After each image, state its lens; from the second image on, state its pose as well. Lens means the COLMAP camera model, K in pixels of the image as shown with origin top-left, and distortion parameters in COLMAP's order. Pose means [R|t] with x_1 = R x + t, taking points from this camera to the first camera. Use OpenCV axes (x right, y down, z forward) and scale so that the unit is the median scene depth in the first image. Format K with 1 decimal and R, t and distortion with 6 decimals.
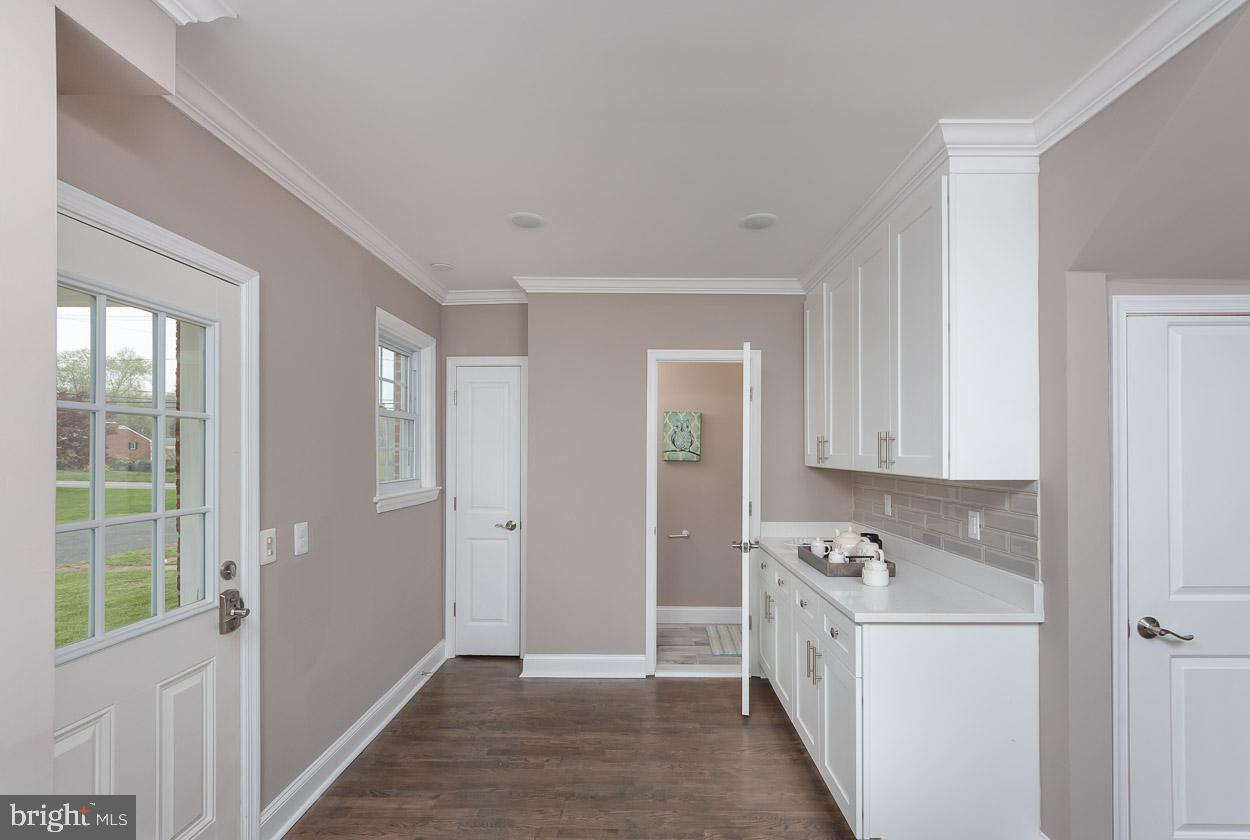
lens RADIAL K [[559.6, 0, 628.6], [0, 559.6, 449.5], [0, 0, 1]] dist [-0.000639, 0.000000]
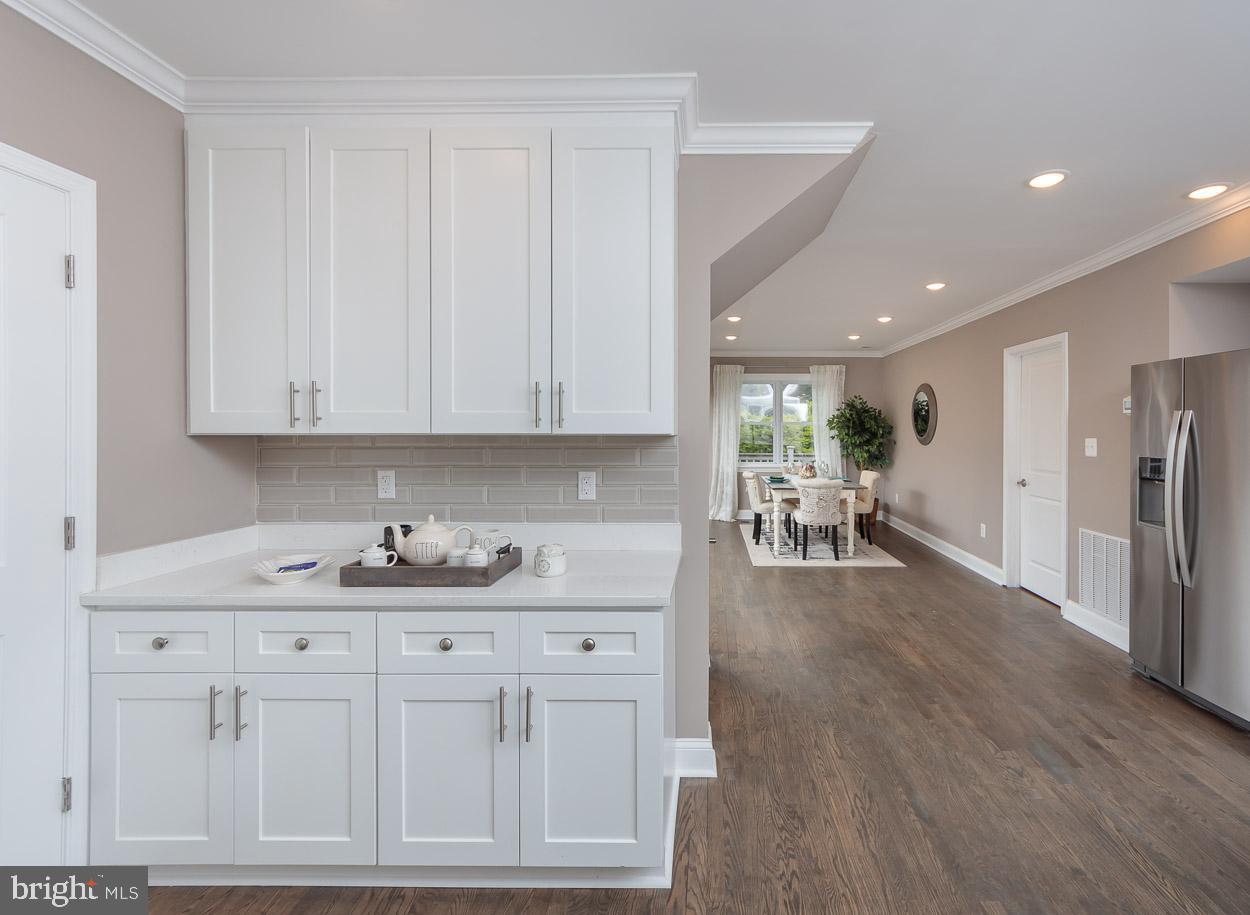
lens RADIAL K [[562.0, 0, 686.7], [0, 562.0, 431.7], [0, 0, 1]] dist [0.001118, 0.005396]
pose [[-0.003468, -0.004616, 0.999983, -0.230906], [-0.004117, 0.999981, 0.004602, 0.022457], [-0.999986, -0.004101, -0.003487, 0.526126]]
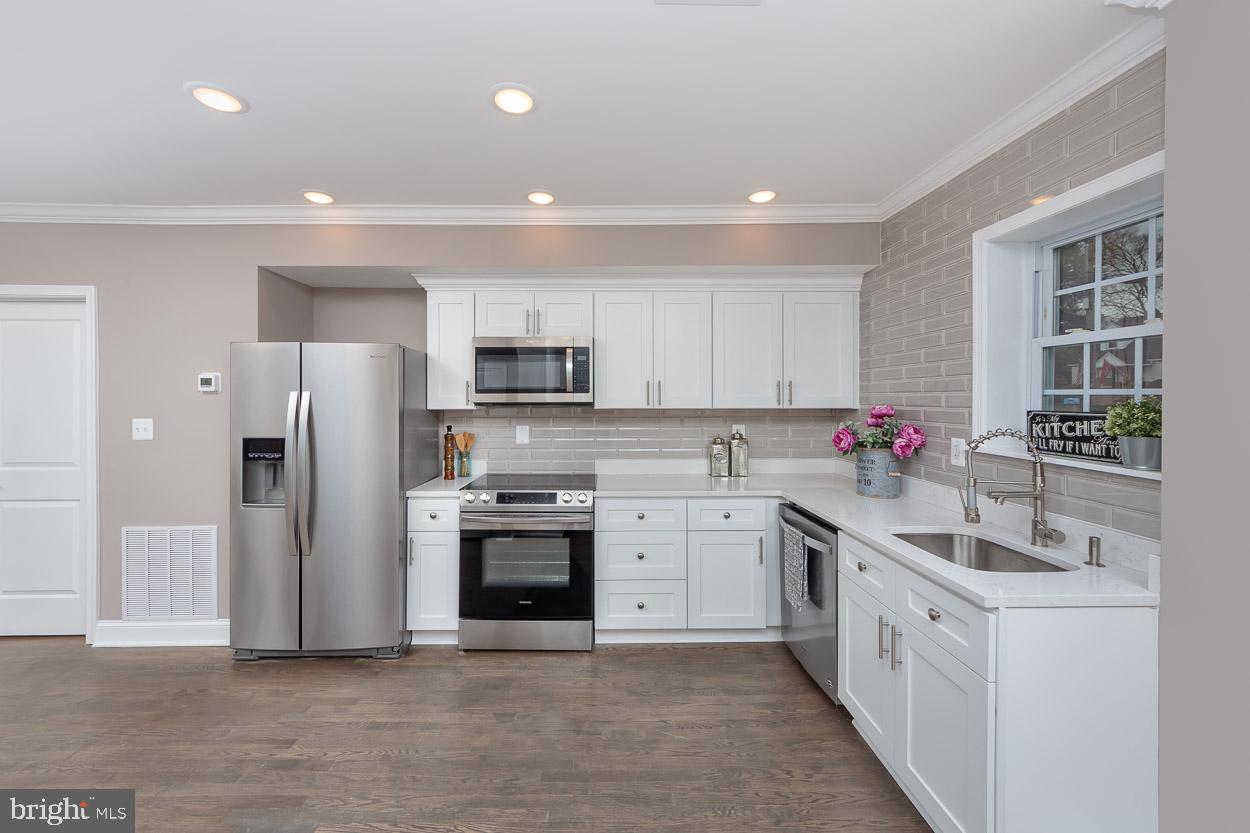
lens RADIAL K [[479.5, 0, 618.5], [0, 479.5, 397.8], [0, 0, 1]] dist [-0.000829, -0.000097]
pose [[-0.998520, 0.000153, -0.054386, 0.124145], [0.000134, 1.000000, 0.000347, 0.002596], [0.054386, 0.000339, -0.998520, 0.570765]]
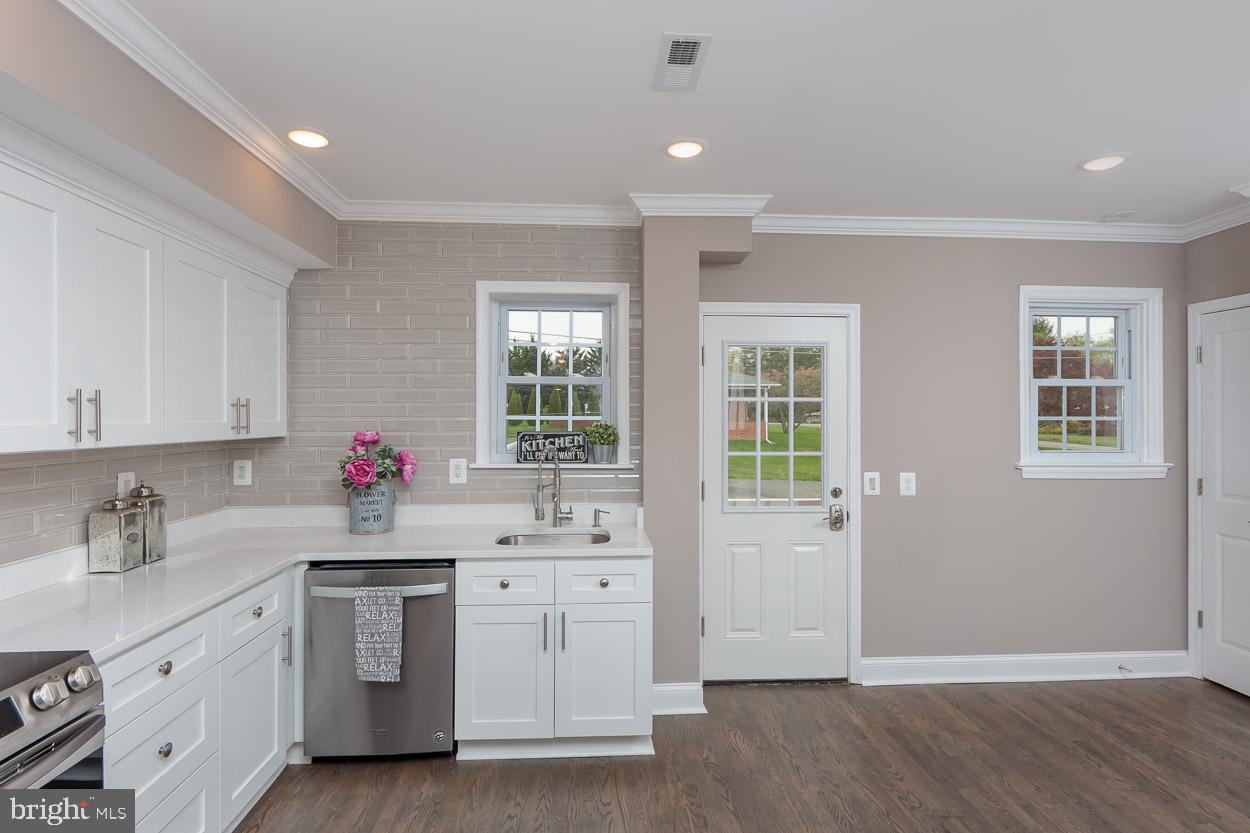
lens RADIAL K [[599.3, 0, 617.6], [0, 599.3, 414.7], [0, 0, 1]] dist [0.001315, -0.000149]
pose [[0.077232, -0.006181, -0.996994, 0.544955], [0.002606, 0.999979, -0.005998, -0.002550], [0.997010, -0.002135, 0.077246, 0.120666]]
